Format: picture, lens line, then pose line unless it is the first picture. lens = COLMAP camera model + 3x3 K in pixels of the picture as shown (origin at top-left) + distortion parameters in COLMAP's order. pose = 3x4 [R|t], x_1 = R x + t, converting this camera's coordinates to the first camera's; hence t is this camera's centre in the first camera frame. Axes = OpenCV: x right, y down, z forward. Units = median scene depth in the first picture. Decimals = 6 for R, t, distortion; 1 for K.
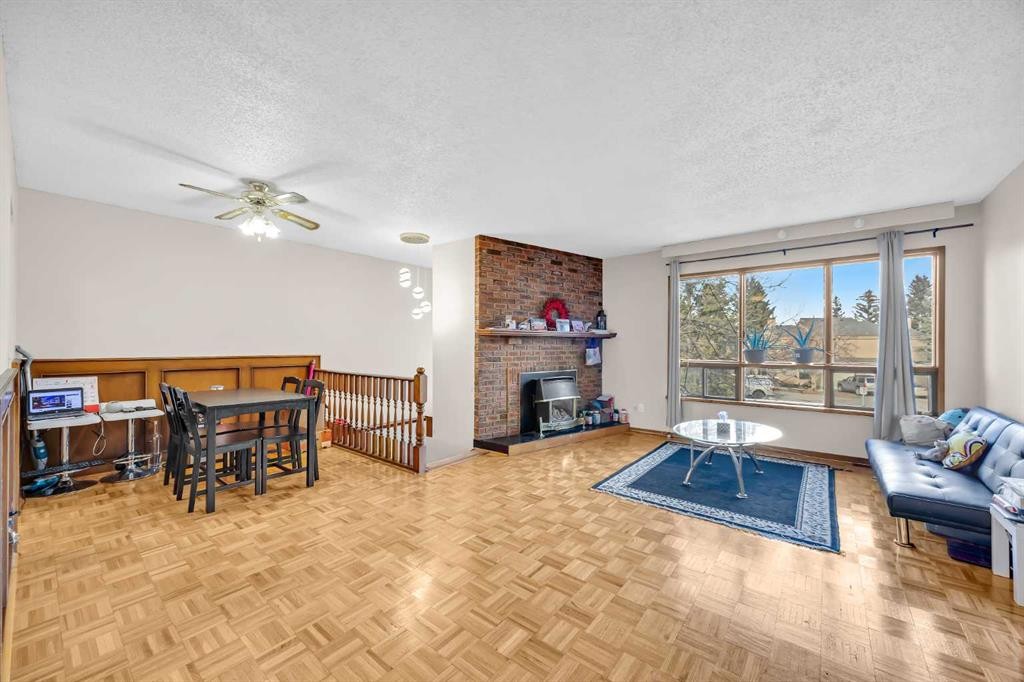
lens RADIAL K [[390.9, 0, 515.8], [0, 390.9, 341.7], [0, 0, 1]] dist [-0.000723, -0.000088]
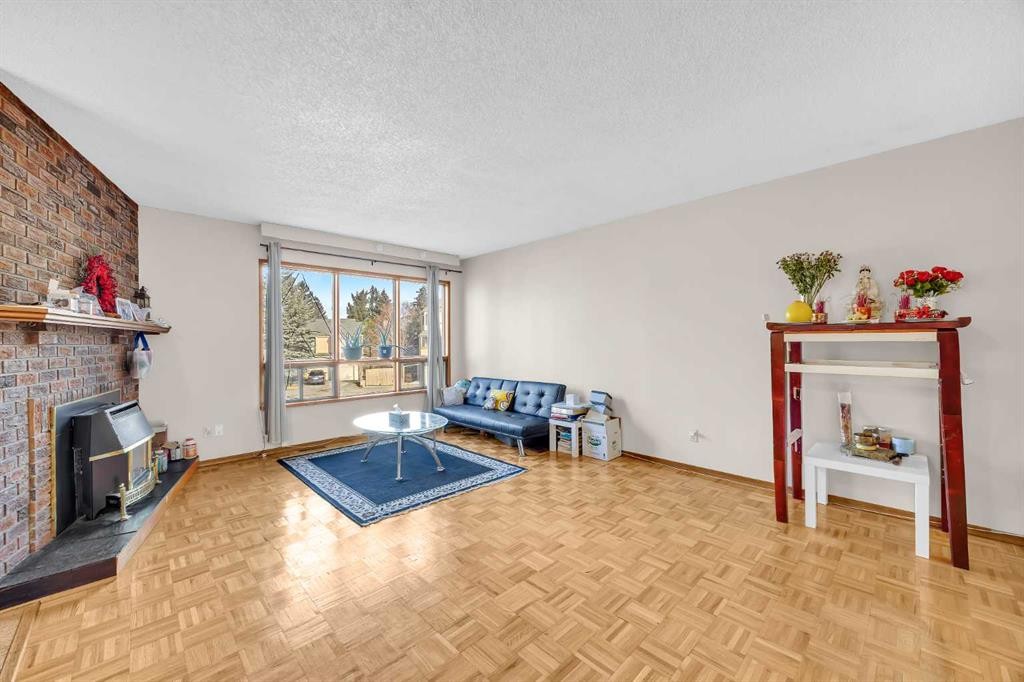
lens RADIAL K [[390.9, 0, 515.8], [0, 390.9, 341.7], [0, 0, 1]] dist [-0.000723, -0.000088]
pose [[0.133355, -0.002153, 0.991066, -0.484308], [-0.001277, 0.999996, 0.002344, 0.002140], [-0.991067, -0.001578, 0.133352, 0.515469]]
